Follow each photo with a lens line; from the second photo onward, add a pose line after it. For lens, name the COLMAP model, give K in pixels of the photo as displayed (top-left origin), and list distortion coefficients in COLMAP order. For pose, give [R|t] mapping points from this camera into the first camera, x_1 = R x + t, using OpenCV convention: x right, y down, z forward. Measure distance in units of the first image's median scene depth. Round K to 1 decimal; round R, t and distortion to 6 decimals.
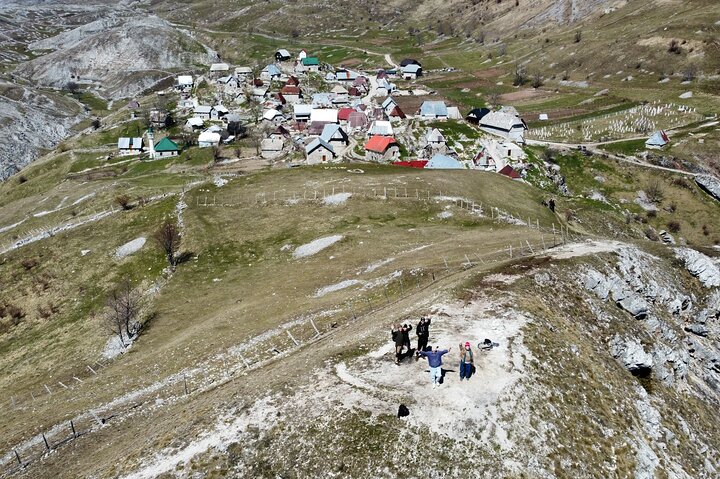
lens RADIAL K [[727.1, 0, 320.7], [0, 727.1, 240.0], [0, 0, 1]] dist [0.002815, -0.014942]
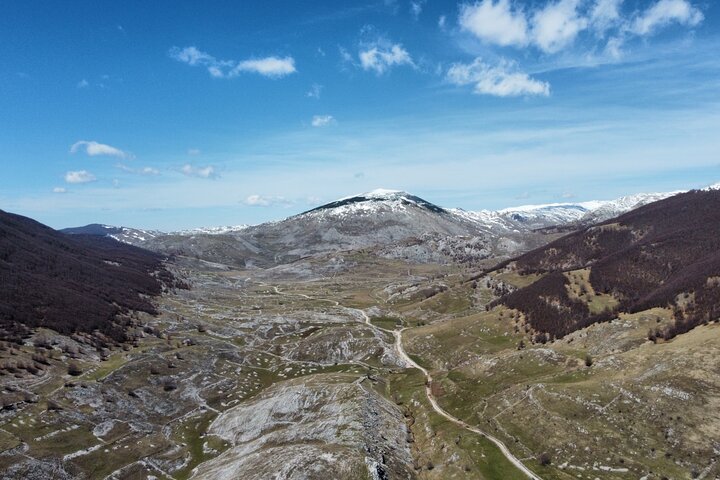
lens RADIAL K [[635.2, 0, 370.0], [0, 635.2, 243.0], [0, 0, 1]] dist [-0.038508, 0.018559]
pose [[0.940264, 0.014246, -0.340147, 0.007598], [-0.113145, 0.955408, -0.272752, -0.296423], [0.321094, 0.294945, 0.899948, 0.364333]]
